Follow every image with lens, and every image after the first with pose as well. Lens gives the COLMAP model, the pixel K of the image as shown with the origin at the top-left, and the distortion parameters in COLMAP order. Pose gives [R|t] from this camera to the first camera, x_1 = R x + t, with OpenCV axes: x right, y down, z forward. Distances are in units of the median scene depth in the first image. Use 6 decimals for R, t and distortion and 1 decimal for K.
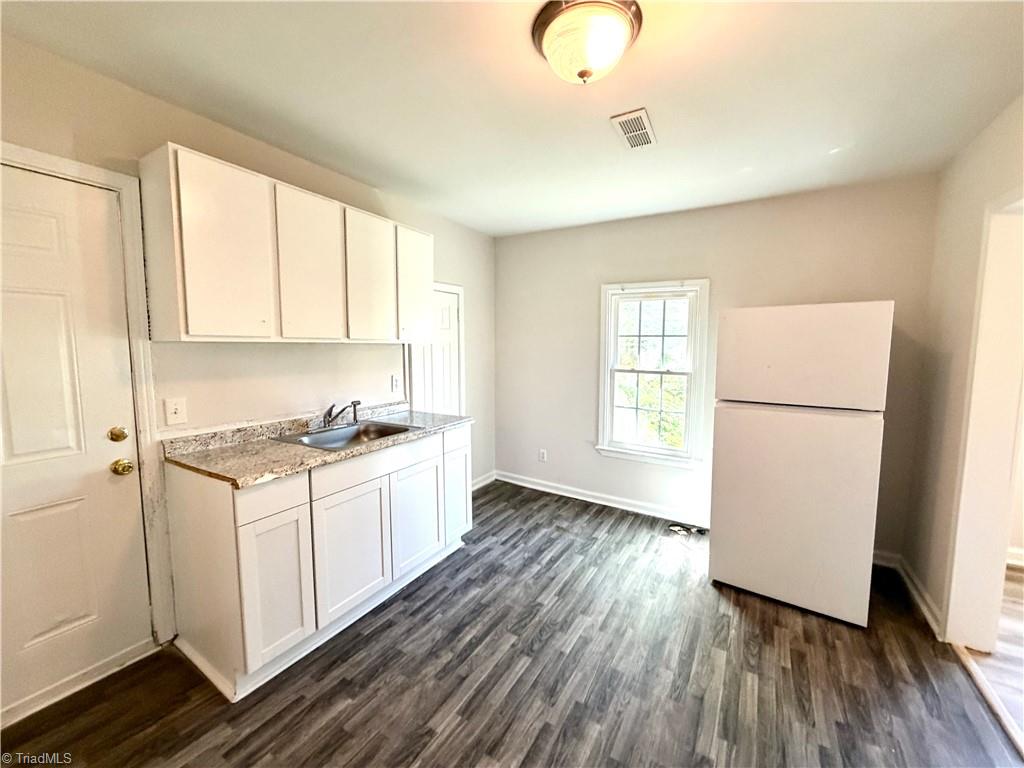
lens RADIAL K [[409.4, 0, 510.5], [0, 409.4, 383.9], [0, 0, 1]] dist [0.001188, -0.000083]
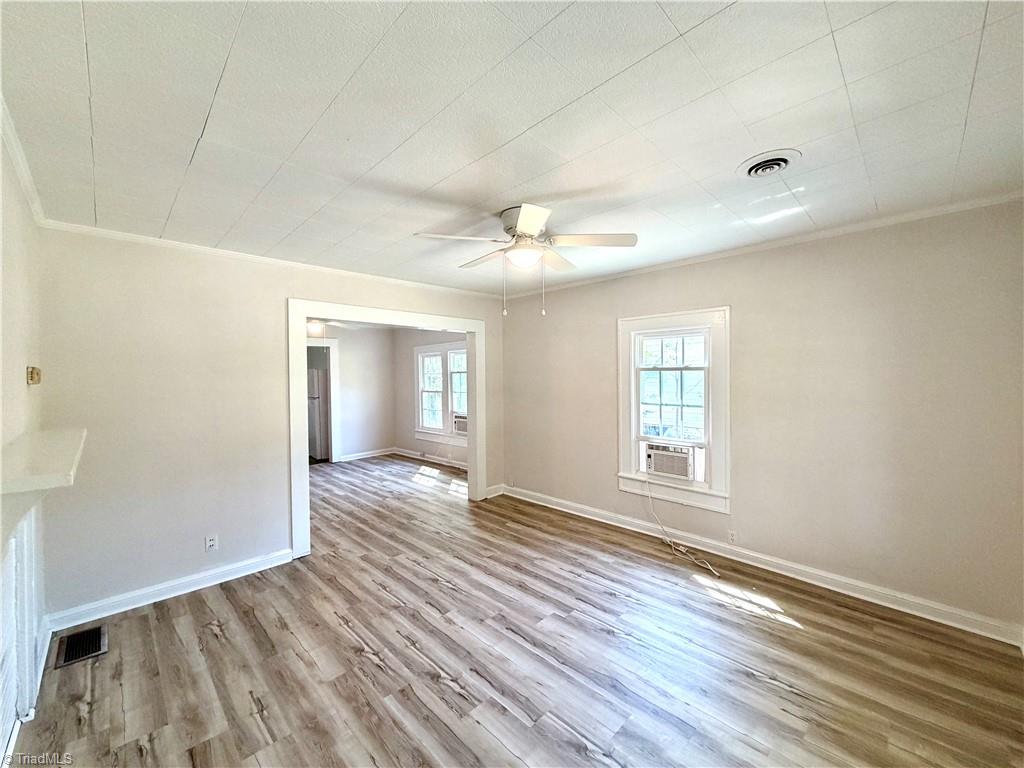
lens RADIAL K [[409.4, 0, 510.5], [0, 409.4, 383.9], [0, 0, 1]] dist [0.001188, -0.000083]
pose [[0.969001, -0.005348, -0.246998, 3.173822], [-0.015237, 0.996569, -0.081353, 0.190246], [0.246585, 0.082594, 0.965595, -1.952331]]
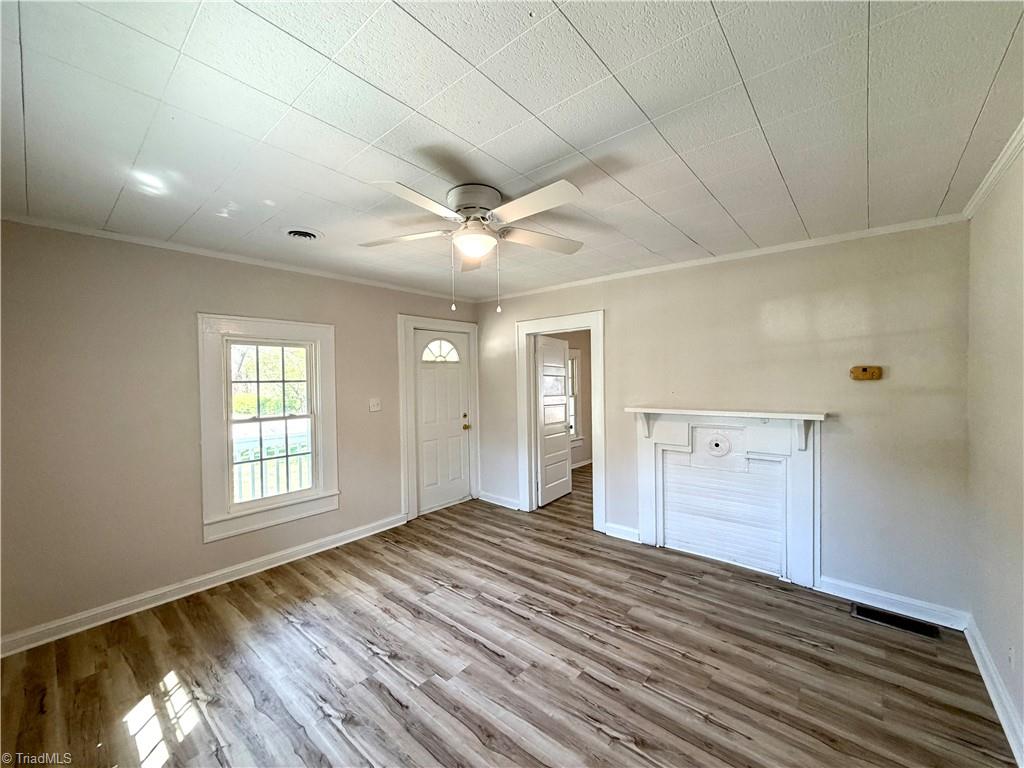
lens RADIAL K [[409.4, 0, 510.5], [0, 409.4, 383.9], [0, 0, 1]] dist [0.001188, -0.000083]
pose [[-0.985312, 0.007946, 0.170581, 2.698565], [0.027913, 0.992976, 0.114976, -0.025586], [-0.168469, 0.118049, -0.978613, 0.053800]]
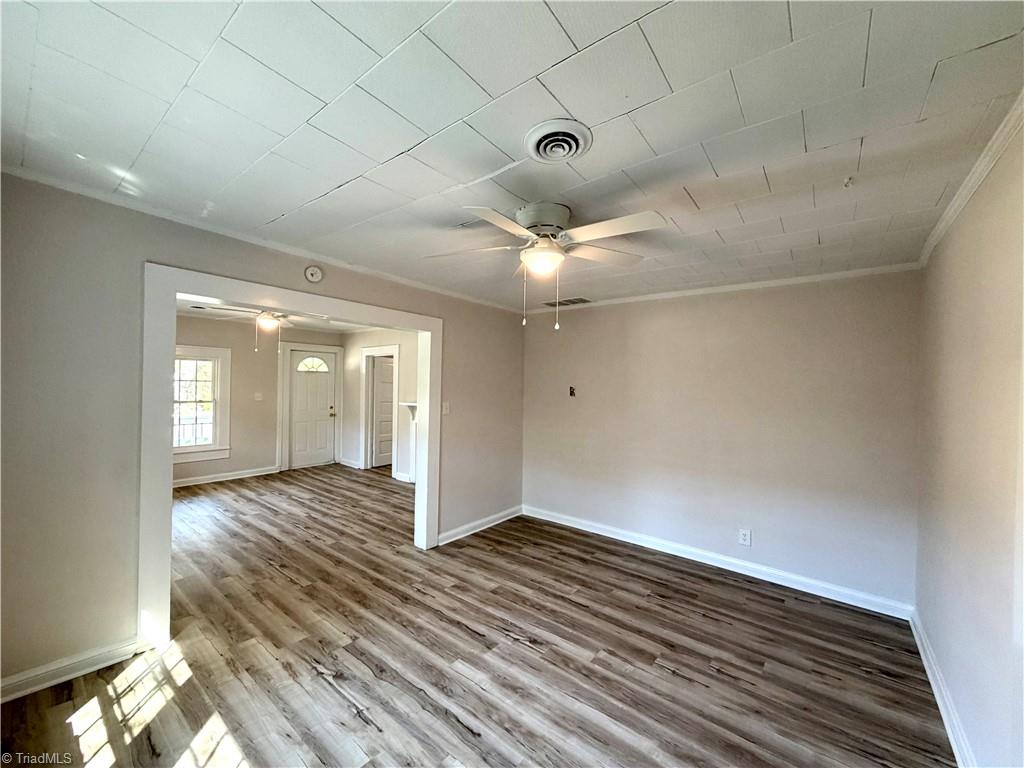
lens RADIAL K [[409.4, 0, 510.5], [0, 409.4, 383.9], [0, 0, 1]] dist [0.001188, -0.000083]
pose [[-0.990344, -0.021199, 0.137001, 1.397756], [-0.008130, 0.995419, 0.095258, -0.132277], [-0.138393, 0.093225, -0.985980, 1.048890]]
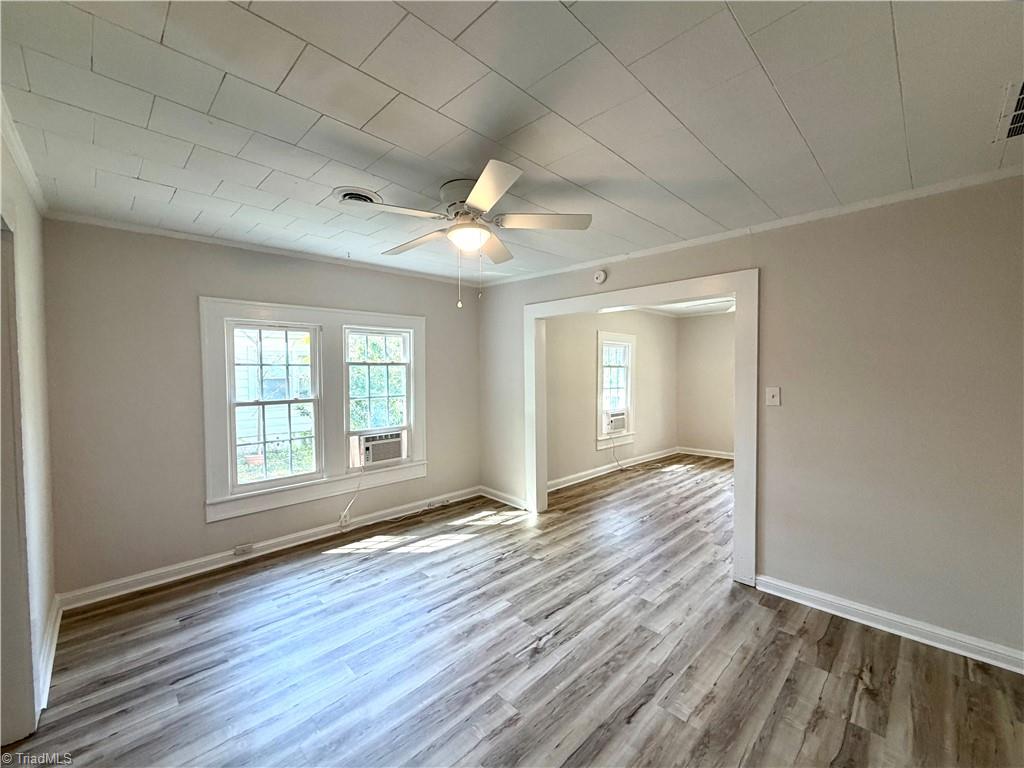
lens RADIAL K [[409.4, 0, 510.5], [0, 409.4, 383.9], [0, 0, 1]] dist [0.001188, -0.000083]
pose [[0.253378, -0.021968, 0.967118, 0.536390], [0.105332, 0.994424, -0.005008, 0.031358], [-0.961616, 0.103138, 0.254279, -0.231726]]
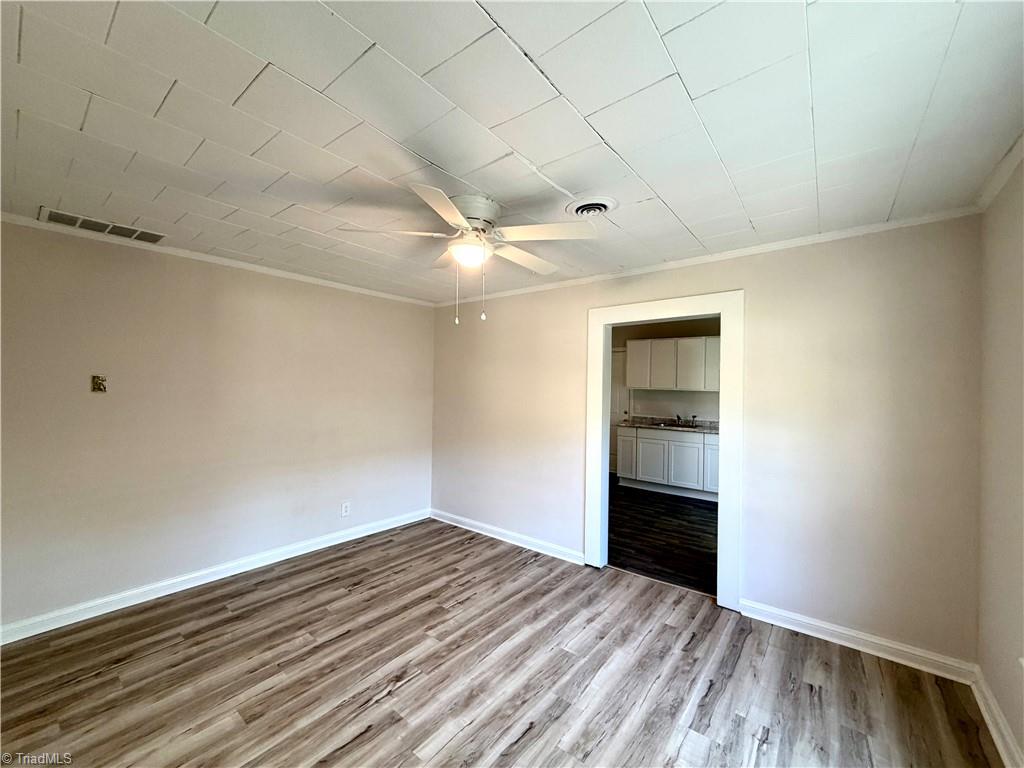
lens RADIAL K [[409.4, 0, 510.5], [0, 409.4, 383.9], [0, 0, 1]] dist [0.001188, -0.000083]
pose [[-0.138469, -0.002315, -0.990364, 2.373004], [-0.116481, 0.993095, 0.013964, -0.056438], [0.983493, 0.117292, -0.137782, 0.325279]]
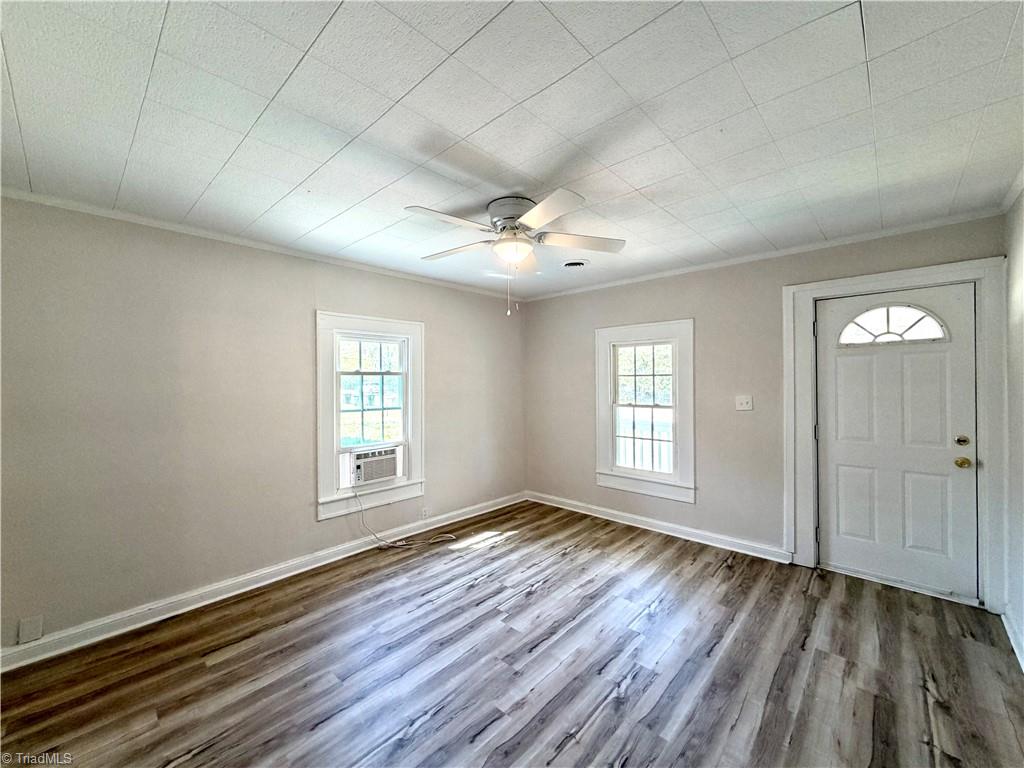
lens RADIAL K [[409.4, 0, 510.5], [0, 409.4, 383.9], [0, 0, 1]] dist [0.001188, -0.000083]
pose [[0.207642, -0.014840, 0.978092, 1.910722], [0.110047, 0.993892, -0.008283, 0.102865], [-0.971995, 0.109356, 0.208007, -1.079357]]
